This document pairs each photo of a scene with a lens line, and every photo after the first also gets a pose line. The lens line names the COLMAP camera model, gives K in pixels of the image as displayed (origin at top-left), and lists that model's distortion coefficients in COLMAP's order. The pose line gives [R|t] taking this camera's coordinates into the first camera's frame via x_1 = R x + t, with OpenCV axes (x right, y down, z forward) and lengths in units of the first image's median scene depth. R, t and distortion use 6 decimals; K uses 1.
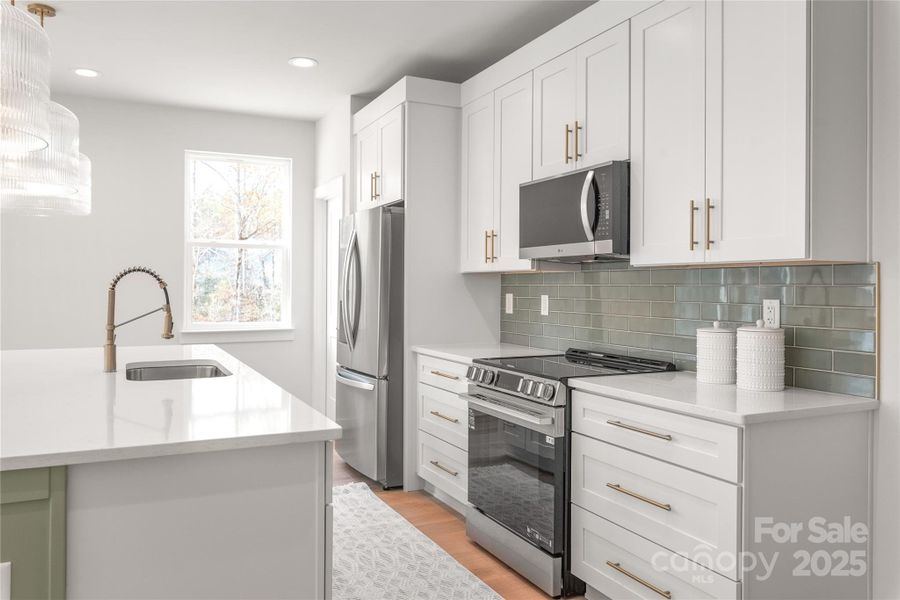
lens RADIAL K [[682.9, 0, 450.0], [0, 682.9, 288.5], [0, 0, 1]] dist [0.001699, 0.001710]
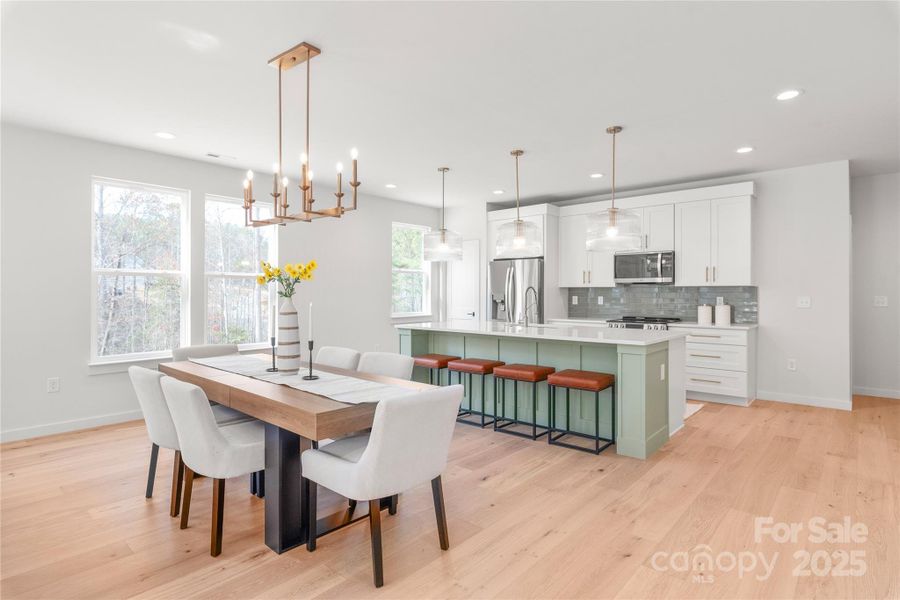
lens RADIAL K [[468.5, 0, 448.3], [0, 468.5, 292.4], [0, 0, 1]] dist [-0.002007, -0.000583]
pose [[0.920966, -0.003528, 0.389627, -1.351175], [0.004106, 0.999991, -0.000653, -0.007930], [-0.389621, 0.002201, 0.920972, -0.471167]]
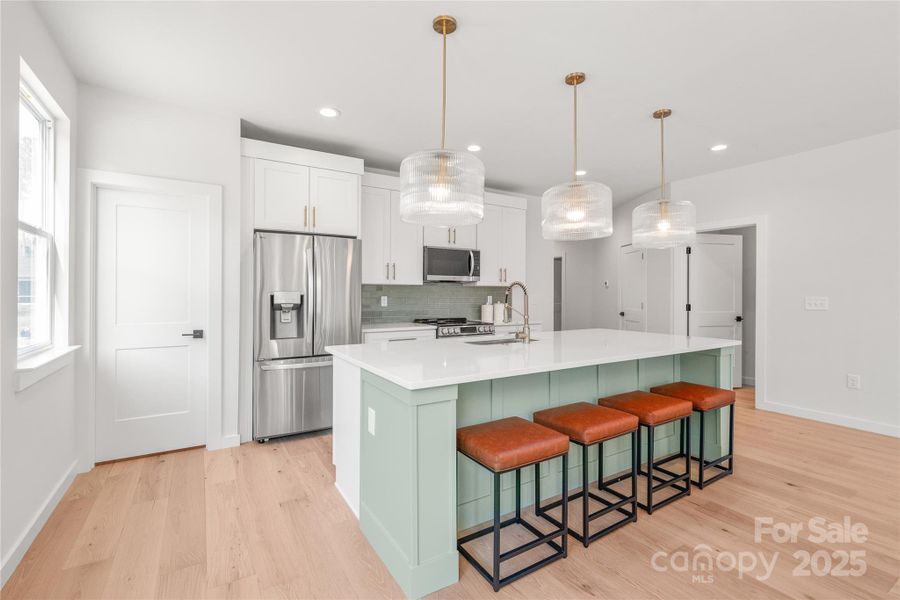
lens RADIAL K [[409.6, 0, 451.3], [0, 409.6, 293.6], [0, 0, 1]] dist [0.001606, -0.000177]
pose [[-0.113013, -0.007097, 0.993568, -1.392672], [-0.003014, 0.999972, 0.006799, -0.009083], [-0.993589, -0.002226, -0.113031, 1.217429]]
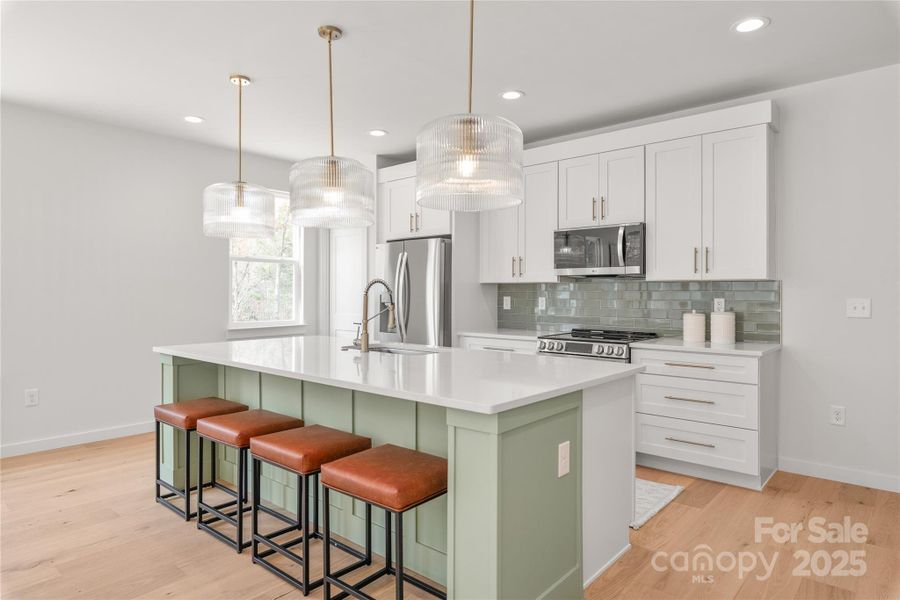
lens RADIAL K [[536.4, 0, 449.3], [0, 536.4, 292.0], [0, 0, 1]] dist [-0.001802, 0.000904]
pose [[0.919299, -0.003785, 0.393542, -0.727031], [0.004155, 0.999991, -0.000089, -0.004530], [-0.393538, 0.001717, 0.919307, -0.103307]]
